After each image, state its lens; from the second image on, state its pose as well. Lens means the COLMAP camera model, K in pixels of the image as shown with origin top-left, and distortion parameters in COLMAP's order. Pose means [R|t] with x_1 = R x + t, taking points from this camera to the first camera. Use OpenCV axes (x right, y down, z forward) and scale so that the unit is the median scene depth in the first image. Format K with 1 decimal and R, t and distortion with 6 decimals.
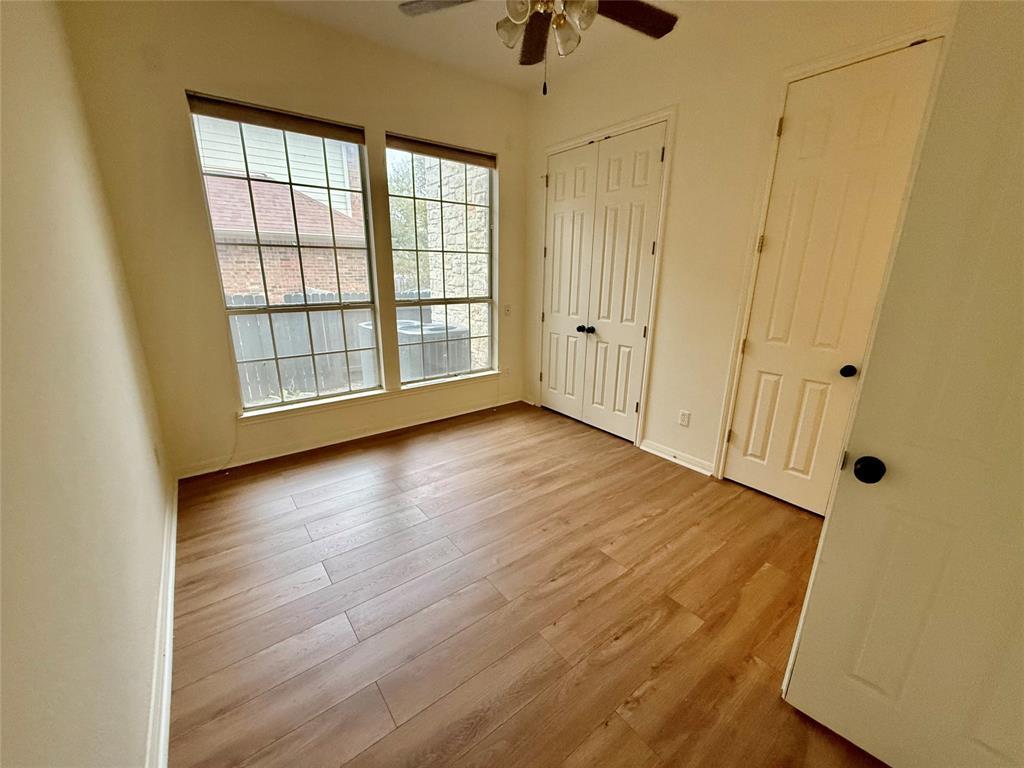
lens RADIAL K [[408.7, 0, 510.4], [0, 408.7, 385.9], [0, 0, 1]] dist [0.000613, 0.000220]
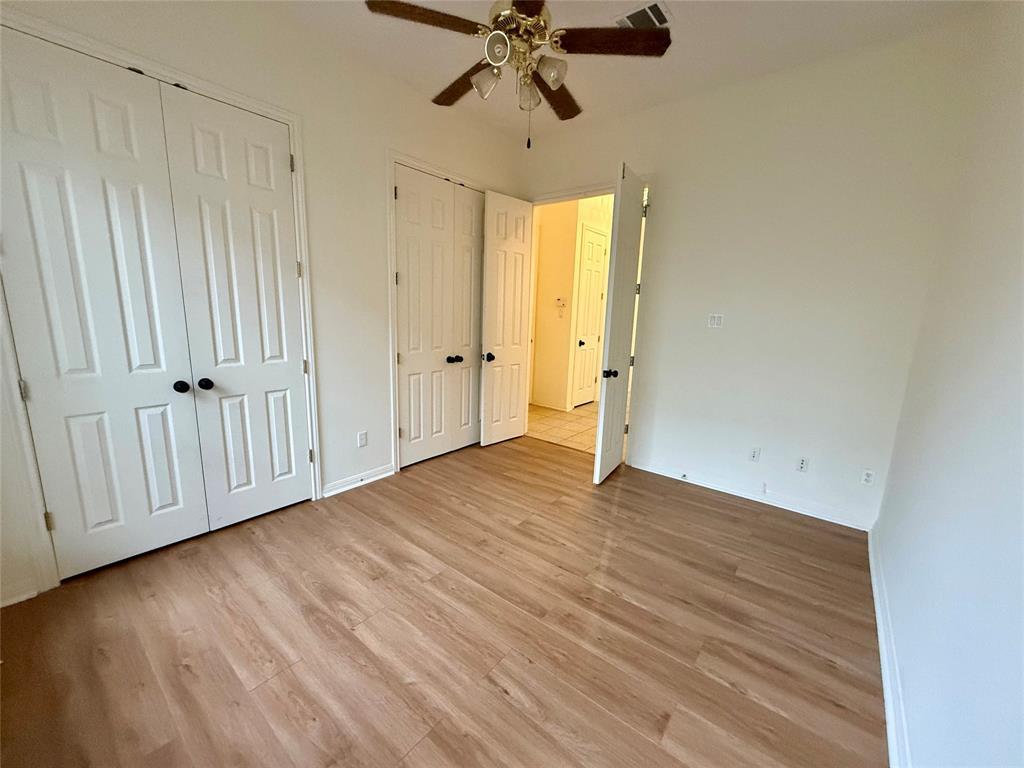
lens RADIAL K [[409.3, 0, 528.4], [0, 409.3, 381.6], [0, 0, 1]] dist [0.001160, 0.000111]
pose [[-0.255671, -0.203580, 0.945086, -0.581603], [0.217797, 0.940317, 0.261473, -0.218098], [-0.941911, 0.272688, -0.196073, 0.719199]]
